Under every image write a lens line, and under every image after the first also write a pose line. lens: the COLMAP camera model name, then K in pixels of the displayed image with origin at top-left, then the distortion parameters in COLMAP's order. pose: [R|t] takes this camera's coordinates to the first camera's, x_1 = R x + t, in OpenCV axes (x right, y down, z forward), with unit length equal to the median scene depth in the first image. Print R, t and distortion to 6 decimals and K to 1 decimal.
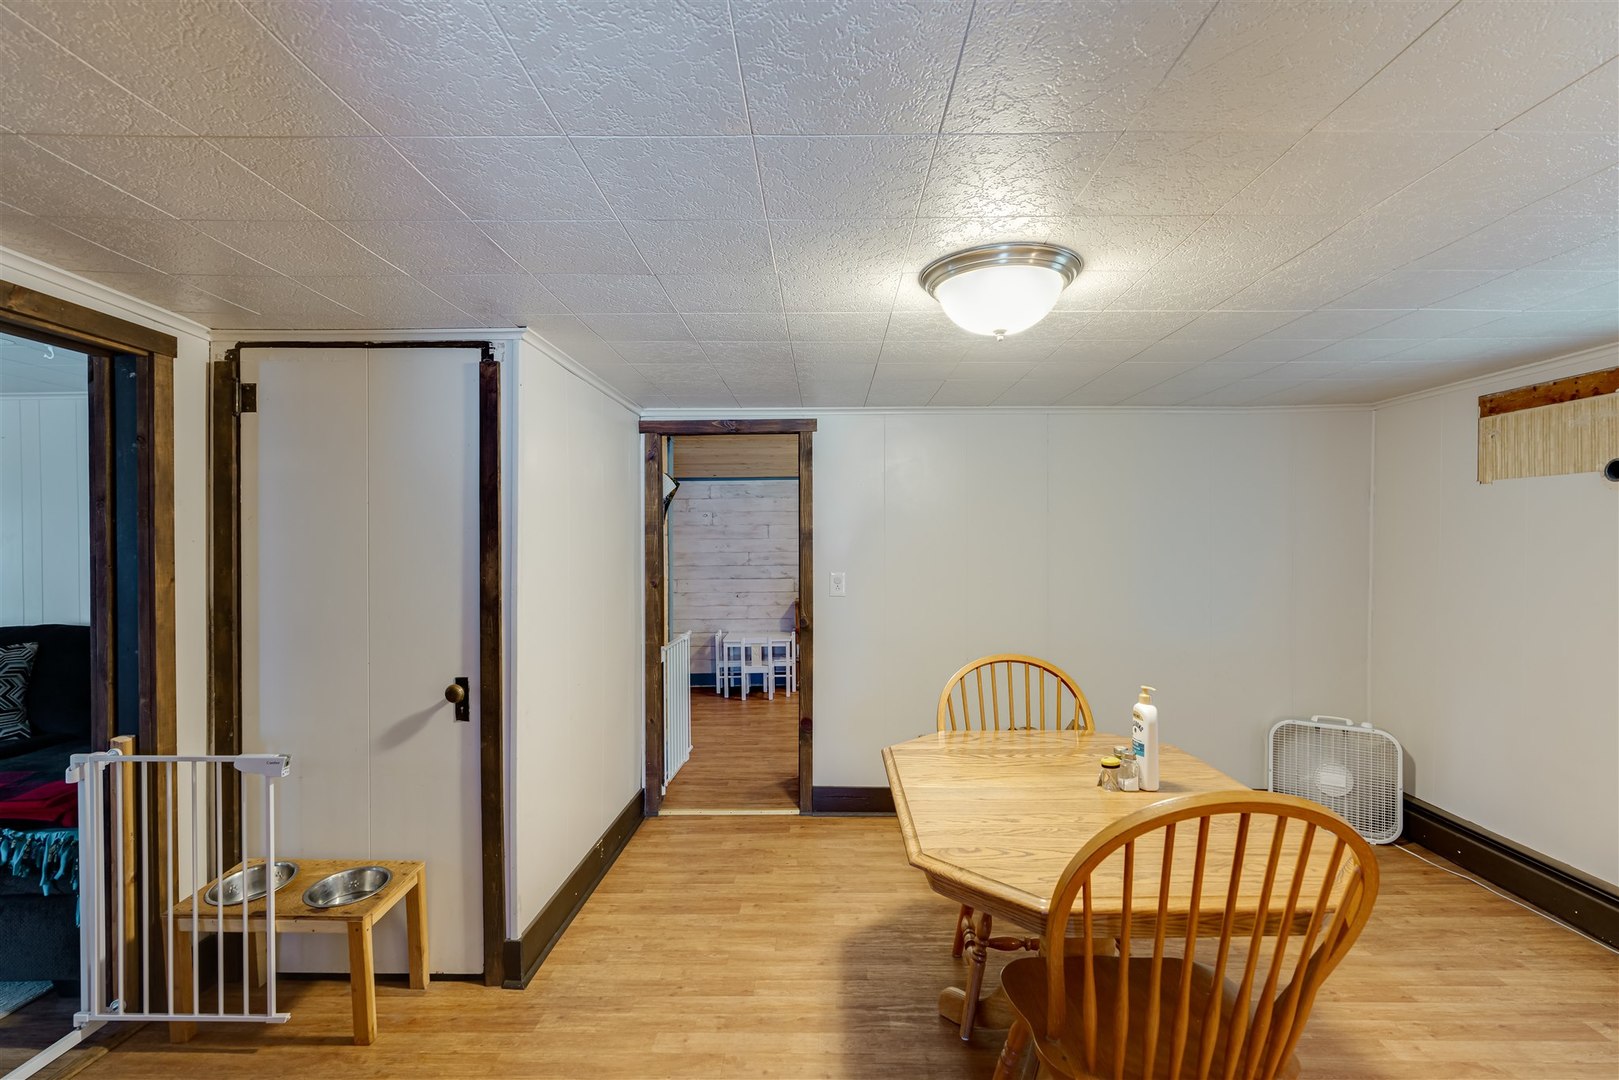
lens RADIAL K [[738.9, 0, 817.5], [0, 738.9, 547.2], [0, 0, 1]] dist [-0.013572, 0.006034]
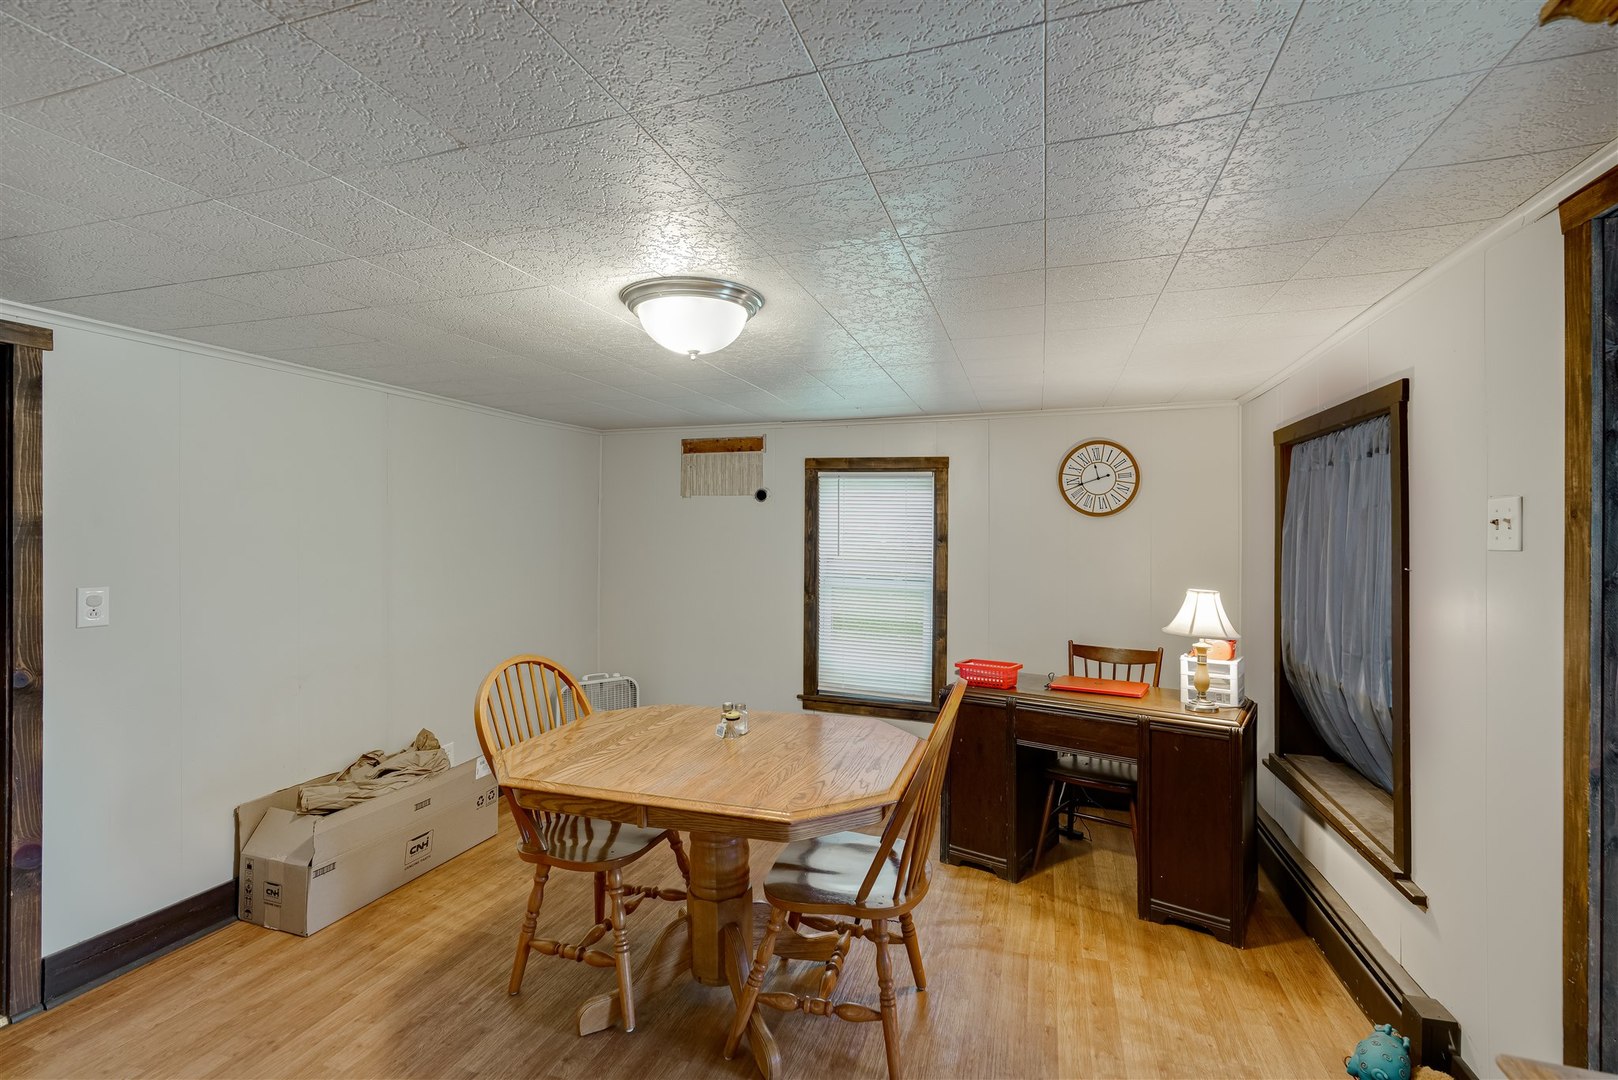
lens RADIAL K [[726.1, 0, 811.1], [0, 726.1, 540.2], [0, 0, 1]] dist [-0.011535, 0.002766]
pose [[0.302568, -0.007727, 0.953097, -0.449567], [0.008270, 0.999951, 0.005481, -0.005308], [-0.953092, 0.006224, 0.302617, 0.310676]]
